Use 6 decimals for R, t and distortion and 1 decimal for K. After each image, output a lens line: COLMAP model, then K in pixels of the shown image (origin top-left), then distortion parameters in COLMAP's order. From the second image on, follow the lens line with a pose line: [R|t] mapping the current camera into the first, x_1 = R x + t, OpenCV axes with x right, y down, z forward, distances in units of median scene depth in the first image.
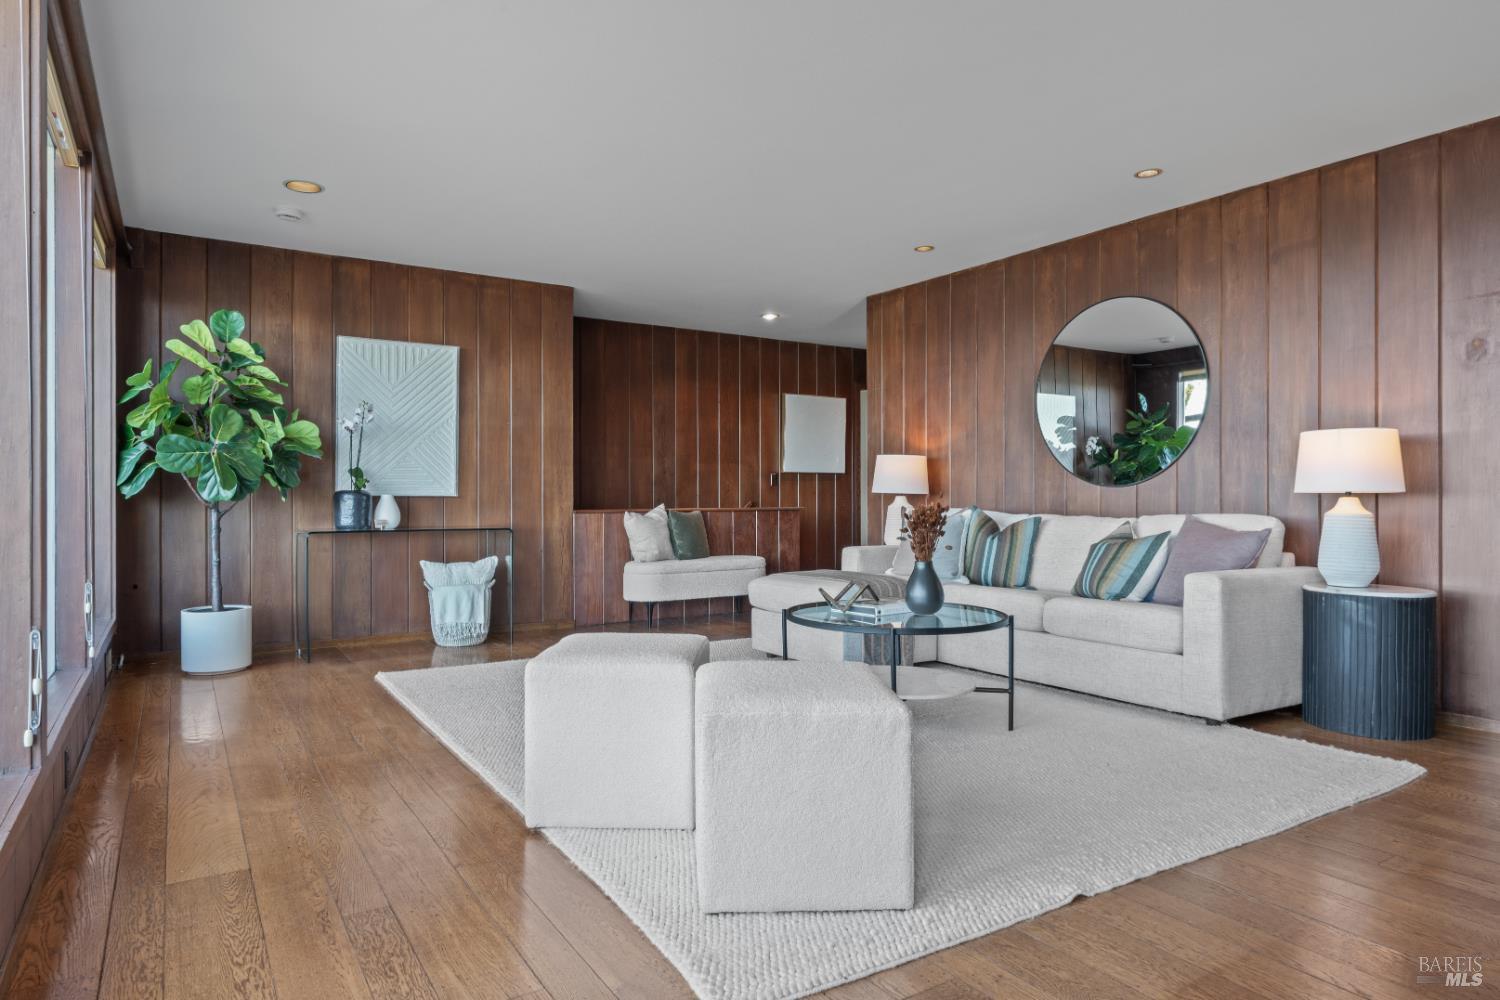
lens RADIAL K [[890.3, 0, 747.5], [0, 890.3, 500.4], [0, 0, 1]] dist [-0.008575, -0.002079]
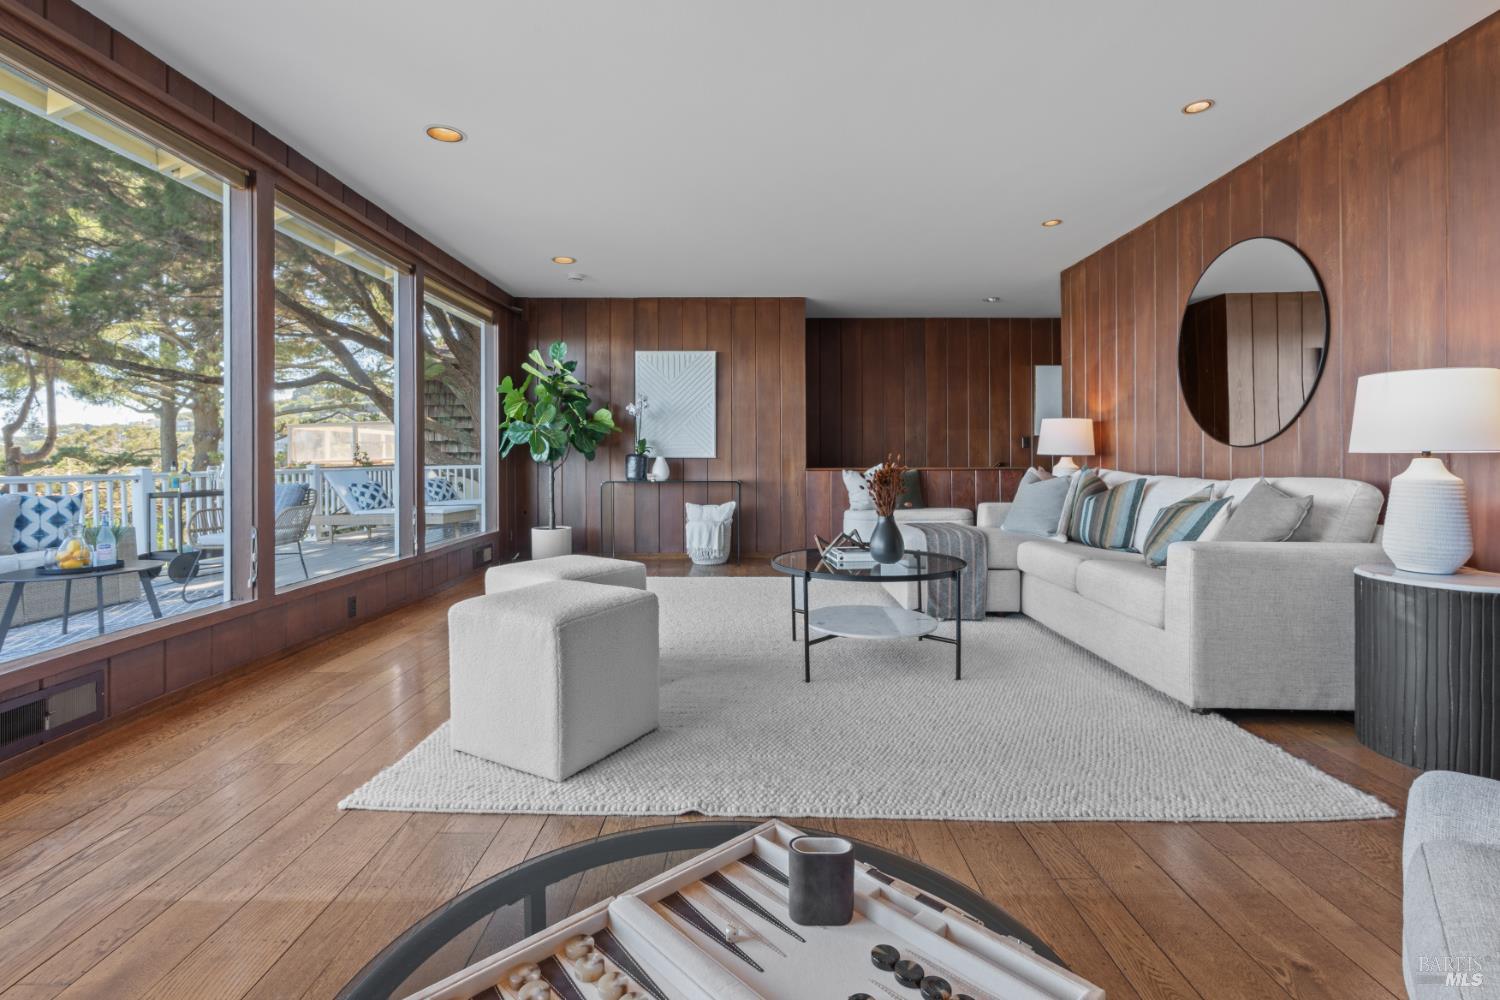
lens RADIAL K [[699.2, 0, 745.2], [0, 699.2, 460.1], [0, 0, 1]] dist [-0.008440, 0.000868]
pose [[0.843997, 0.000181, -0.536348, 0.334022], [-0.000173, 1.000000, 0.000064, -0.001327], [0.536348, 0.000039, 0.843997, 0.104426]]
